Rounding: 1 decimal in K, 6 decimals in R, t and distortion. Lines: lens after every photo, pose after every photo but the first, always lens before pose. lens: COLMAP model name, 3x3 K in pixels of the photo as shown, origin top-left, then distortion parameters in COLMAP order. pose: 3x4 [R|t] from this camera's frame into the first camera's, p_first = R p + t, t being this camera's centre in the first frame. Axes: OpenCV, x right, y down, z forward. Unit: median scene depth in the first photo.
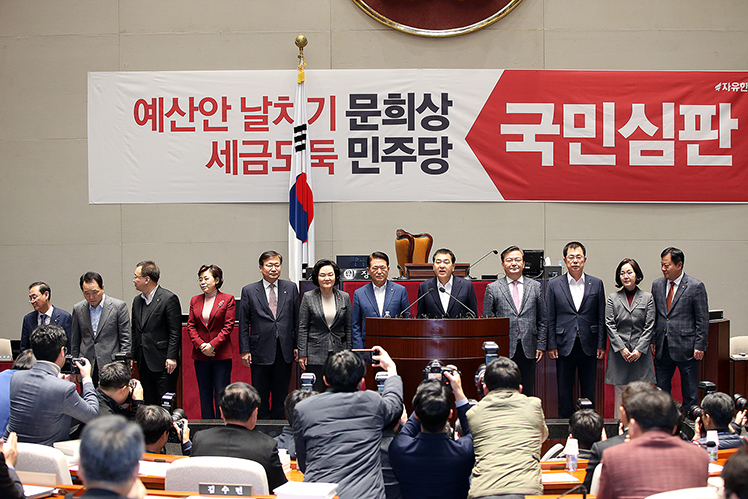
lens RADIAL K [[1464.8, 0, 373.1], [0, 1464.8, 250.0], [0, 0, 1]] dist [-0.210093, 0.000000]
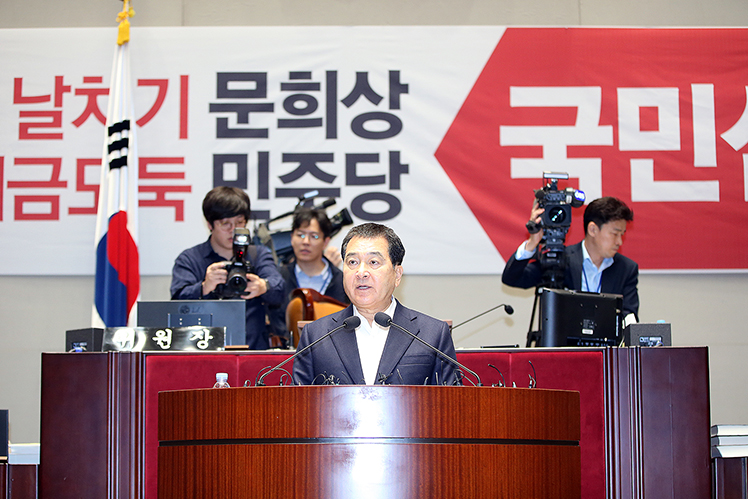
lens RADIAL K [[1464.8, 0, 379.5], [0, 1464.8, 280.8], [0, 0, 1]] dist [-0.210093, 0.000000]
pose [[0.999733, 0.003630, 0.022830, 0.031635], [0.000239, 0.985923, -0.167198, 0.057211], [-0.023115, 0.167159, 0.985659, 0.488180]]
